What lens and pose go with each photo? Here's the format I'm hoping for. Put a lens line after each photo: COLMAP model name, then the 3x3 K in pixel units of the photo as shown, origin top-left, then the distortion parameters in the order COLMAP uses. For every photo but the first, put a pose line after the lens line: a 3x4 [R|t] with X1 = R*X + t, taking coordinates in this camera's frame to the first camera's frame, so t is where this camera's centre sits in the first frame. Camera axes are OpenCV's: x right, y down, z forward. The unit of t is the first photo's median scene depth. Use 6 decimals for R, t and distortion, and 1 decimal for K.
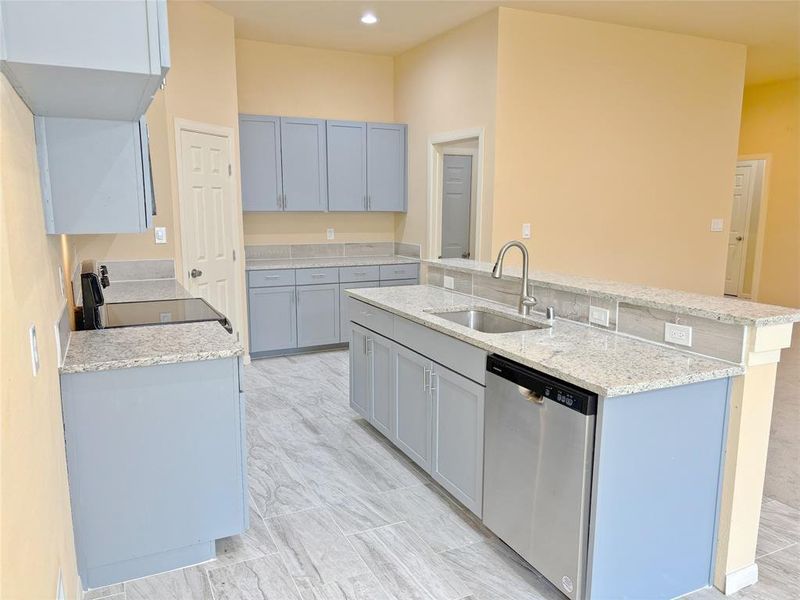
lens RADIAL K [[596.5, 0, 405.9], [0, 596.5, 304.8], [0, 0, 1]] dist [0.059389, -0.067235]
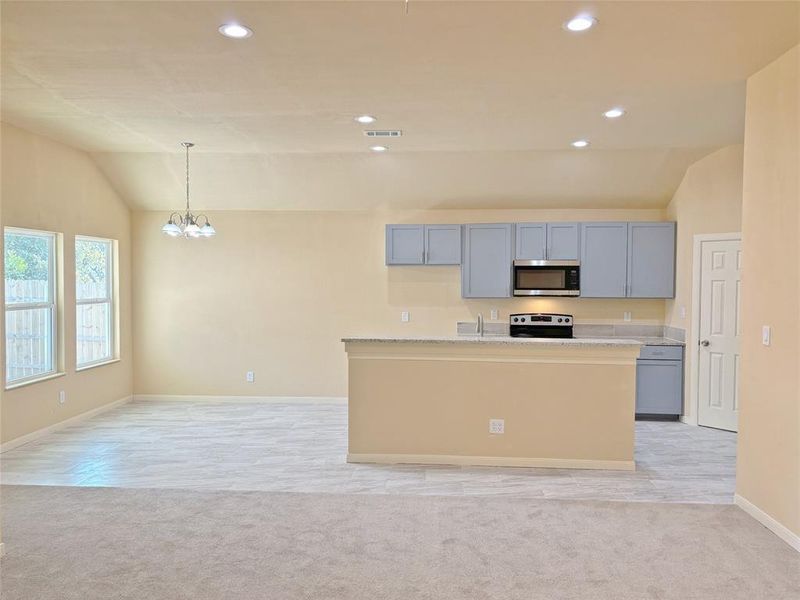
lens RADIAL K [[596.5, 0, 405.9], [0, 596.5, 304.8], [0, 0, 1]] dist [0.059389, -0.067235]
pose [[-0.484805, 0.029102, -0.874138, 1.003420], [-0.156646, 0.980397, 0.119516, -0.166715], [0.860480, 0.194872, -0.470742, 0.894919]]
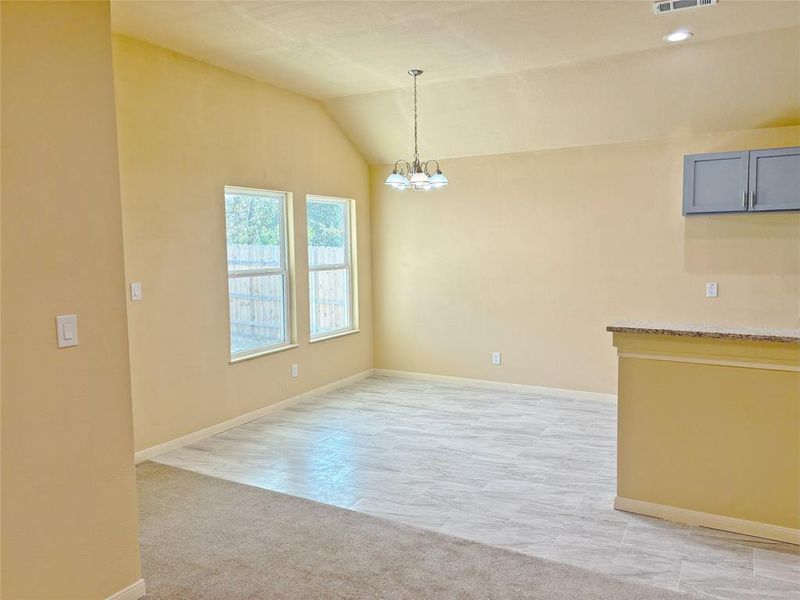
lens RADIAL K [[596.0, 0, 402.4], [0, 596.0, 292.9], [0, 0, 1]] dist [0.057430, -0.064352]
pose [[-0.823538, 0.050708, -0.564990, 0.758547], [-0.089117, 0.972063, 0.217142, -0.135094], [0.560217, 0.229175, -0.796013, 0.744437]]
